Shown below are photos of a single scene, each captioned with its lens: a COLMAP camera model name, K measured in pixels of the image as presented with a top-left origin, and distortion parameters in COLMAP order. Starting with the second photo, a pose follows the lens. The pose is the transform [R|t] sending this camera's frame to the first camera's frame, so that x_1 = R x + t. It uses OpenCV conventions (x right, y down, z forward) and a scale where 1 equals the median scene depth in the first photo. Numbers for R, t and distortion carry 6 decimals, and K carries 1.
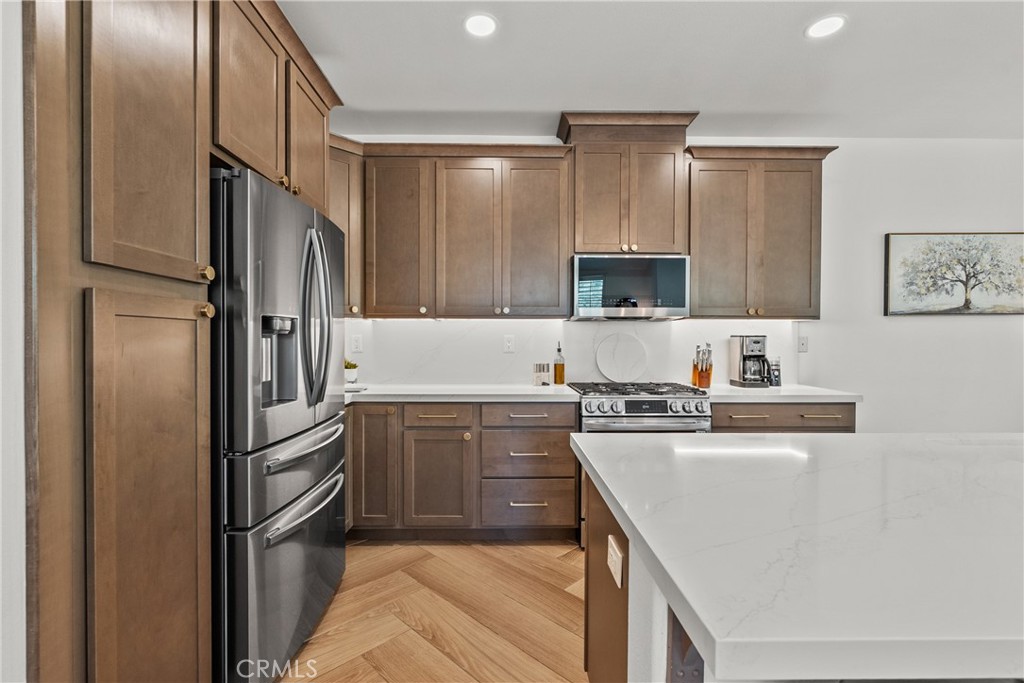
lens RADIAL K [[466.4, 0, 509.8], [0, 466.4, 343.5], [0, 0, 1]] dist [-0.002726, 0.001364]
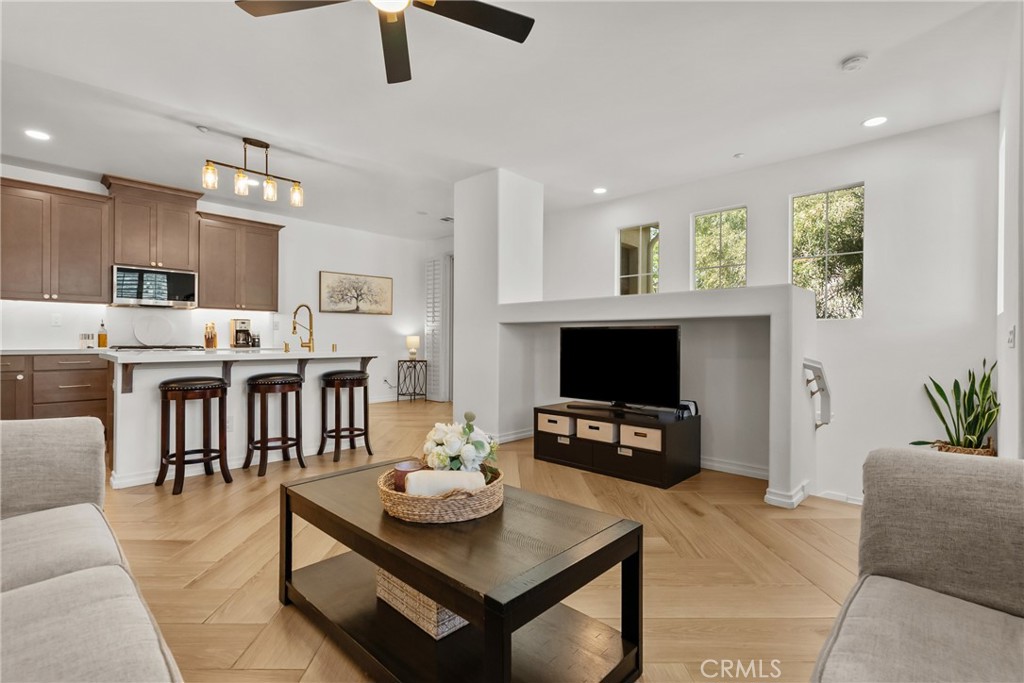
lens RADIAL K [[463.4, 0, 506.7], [0, 463.4, 340.6], [0, 0, 1]] dist [-0.002849, 0.000543]
pose [[0.705695, 0.000899, 0.708515, -0.033114], [0.003531, 0.999982, -0.004786, 0.078514], [-0.708507, 0.005879, 0.705679, -1.024523]]
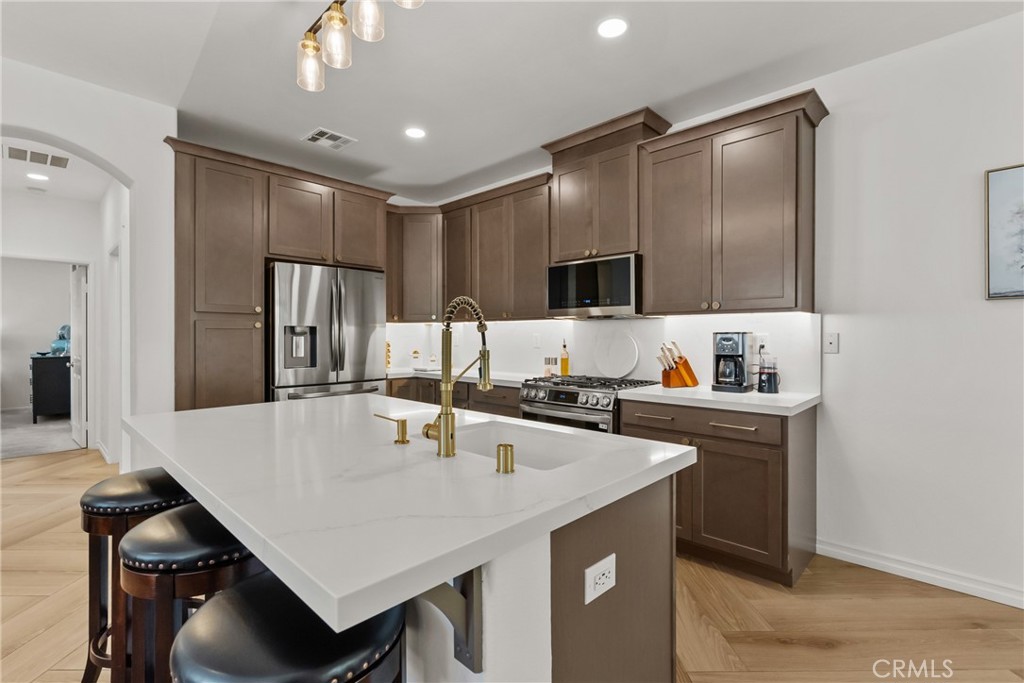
lens RADIAL K [[469.1, 0, 508.8], [0, 469.1, 337.8], [0, 0, 1]] dist [-0.002559, 0.000658]
pose [[0.708304, 0.000604, -0.705908, 0.851233], [-0.006025, 0.999968, -0.005191, 0.000190], [0.705882, 0.007930, 0.708285, 0.086100]]
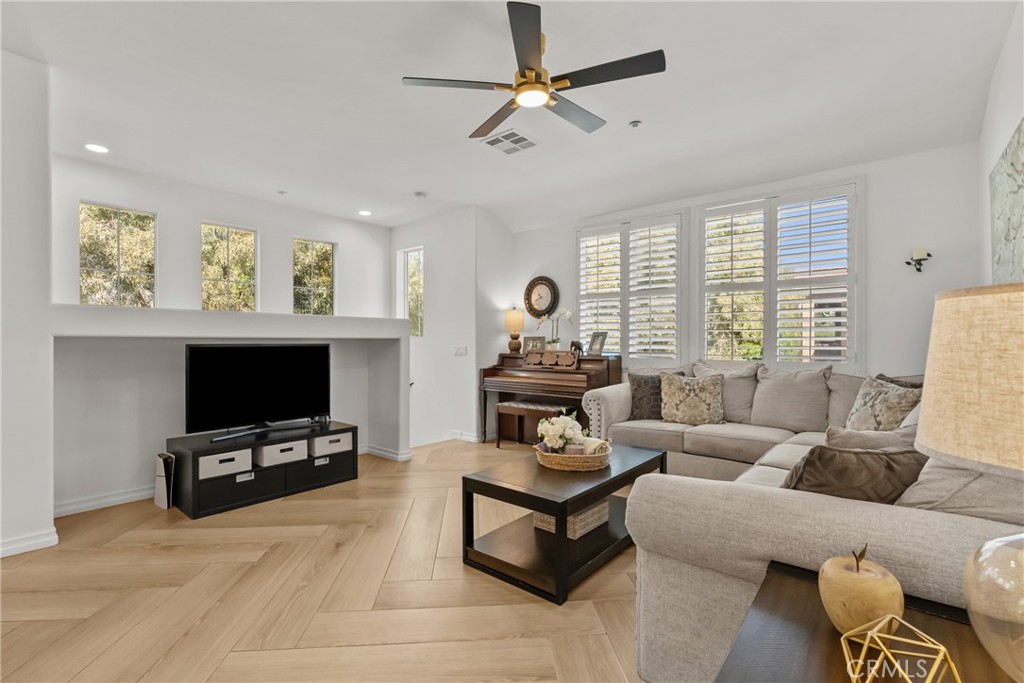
lens RADIAL K [[466.4, 0, 509.8], [0, 466.4, 343.5], [0, 0, 1]] dist [-0.002726, 0.001364]
pose [[-0.752832, -0.004570, 0.658197, -0.196718], [0.005146, 0.999904, 0.012829, 0.025334], [-0.658193, 0.013045, -0.752737, 0.084541]]
